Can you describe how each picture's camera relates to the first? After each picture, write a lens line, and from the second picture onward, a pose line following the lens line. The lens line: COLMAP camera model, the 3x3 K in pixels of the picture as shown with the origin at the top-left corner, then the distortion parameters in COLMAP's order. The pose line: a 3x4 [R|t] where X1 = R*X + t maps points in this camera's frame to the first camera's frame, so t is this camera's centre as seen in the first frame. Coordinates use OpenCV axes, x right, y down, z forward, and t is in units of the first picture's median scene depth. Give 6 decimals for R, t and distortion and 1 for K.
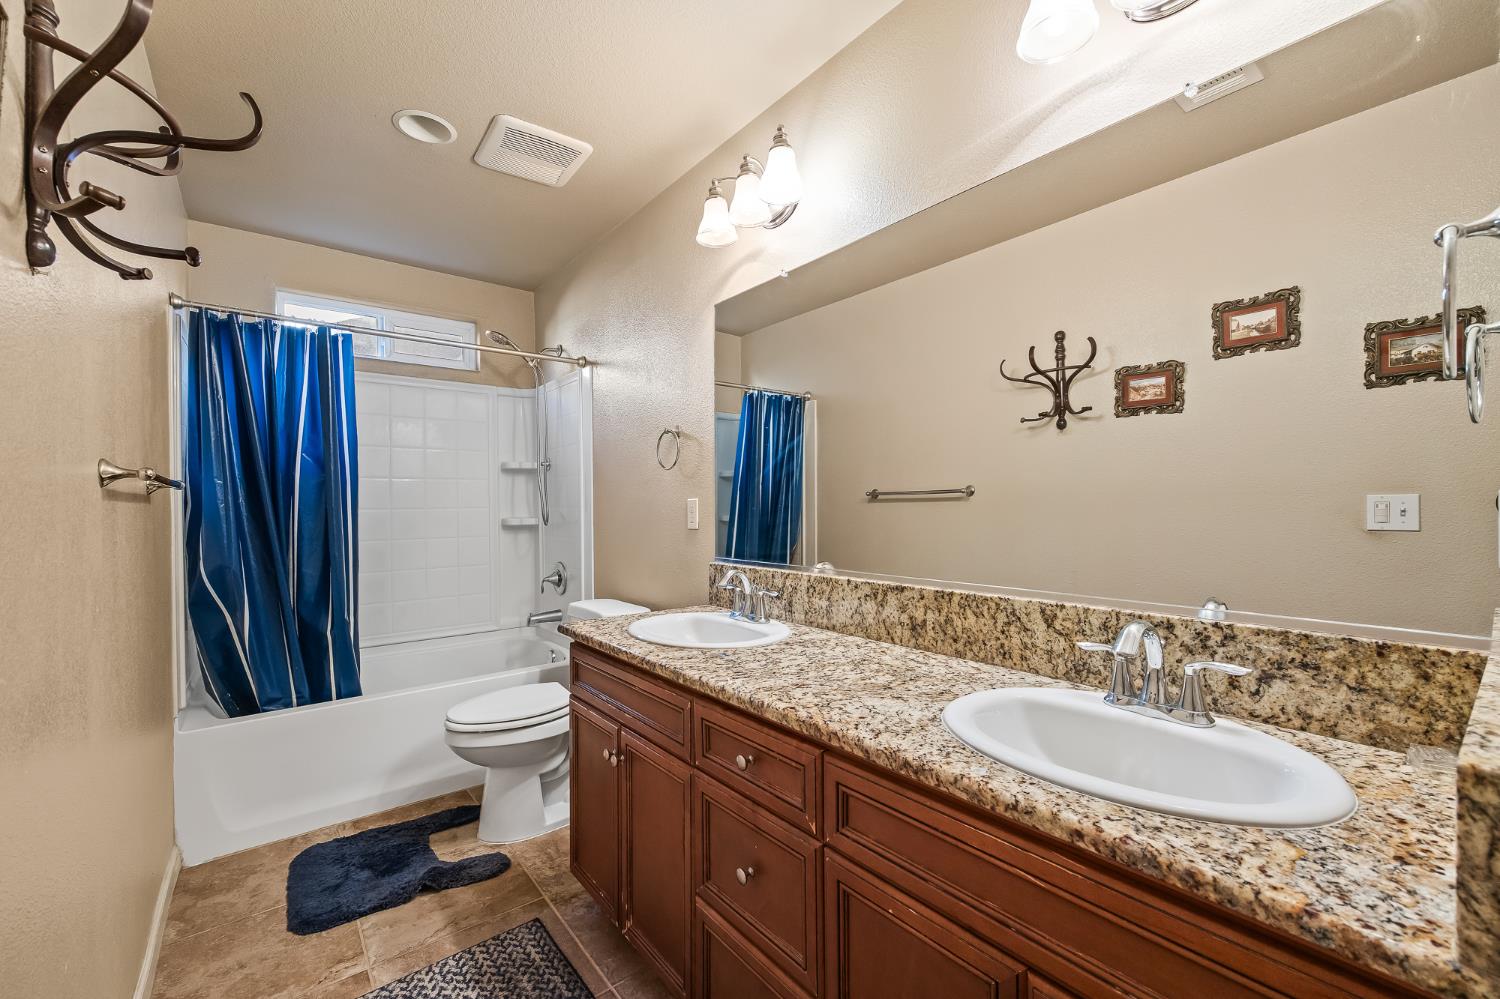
lens RADIAL K [[622.3, 0, 756.2], [0, 622.3, 507.9], [0, 0, 1]] dist [0.001266, 0.000588]
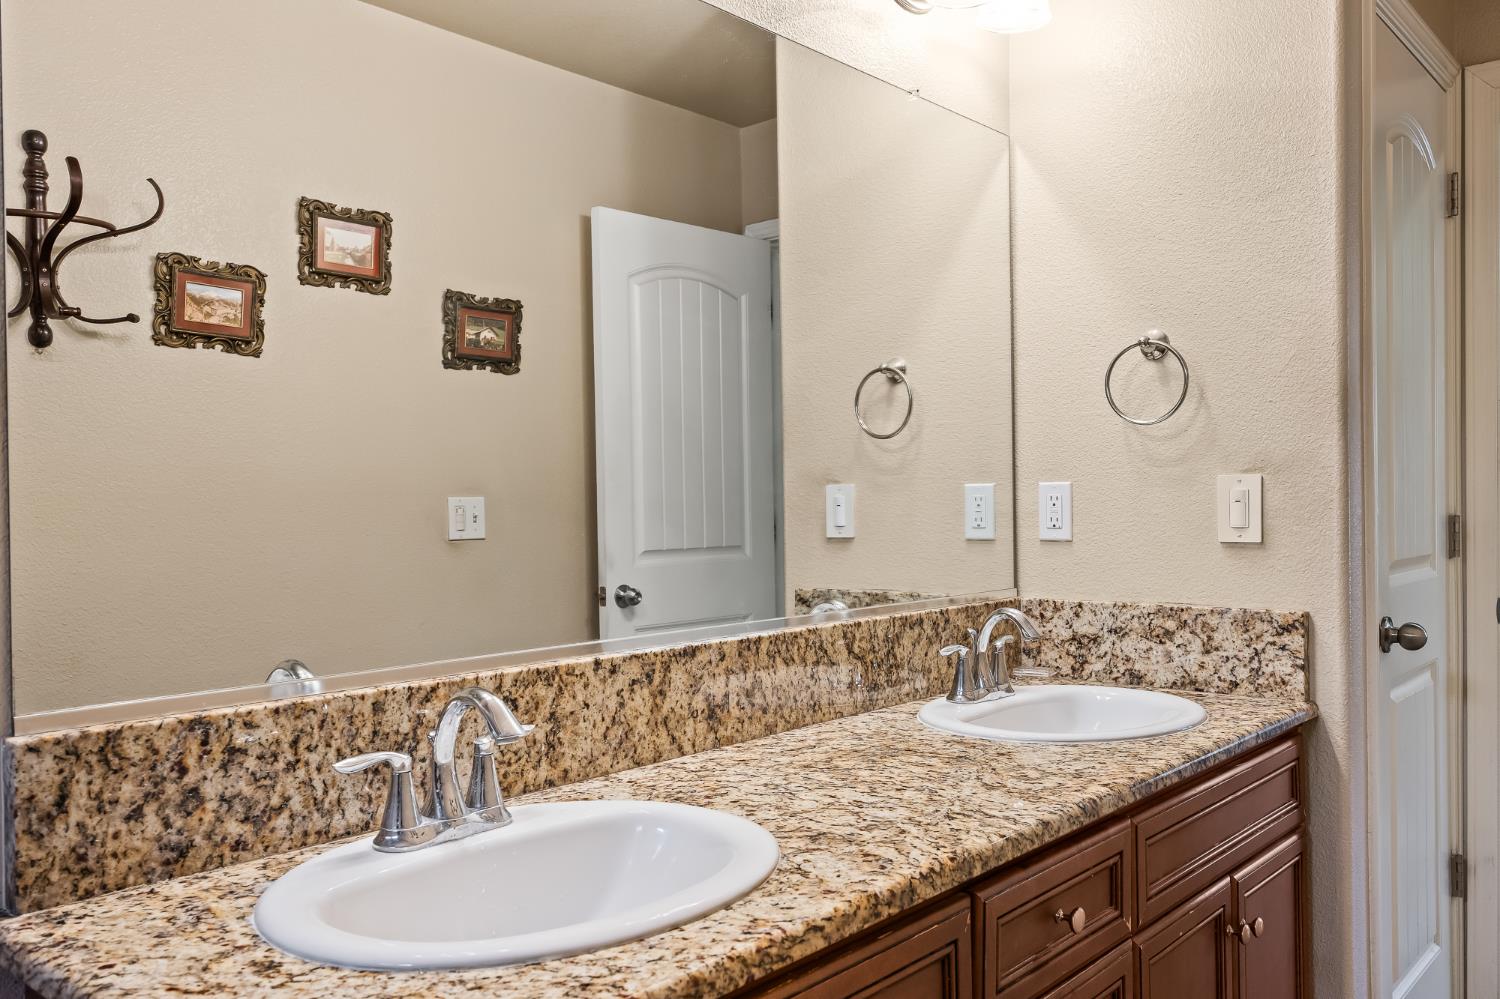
lens RADIAL K [[1228.2, 0, 750.0], [0, 1228.2, 499.5], [0, 0, 1]] dist [0.021475, 0.001045]
pose [[-0.188988, 0.012363, 0.981902, -0.770855], [0.018028, 0.999796, -0.009118, 0.004074], [-0.981814, 0.015979, -0.189173, 1.033538]]
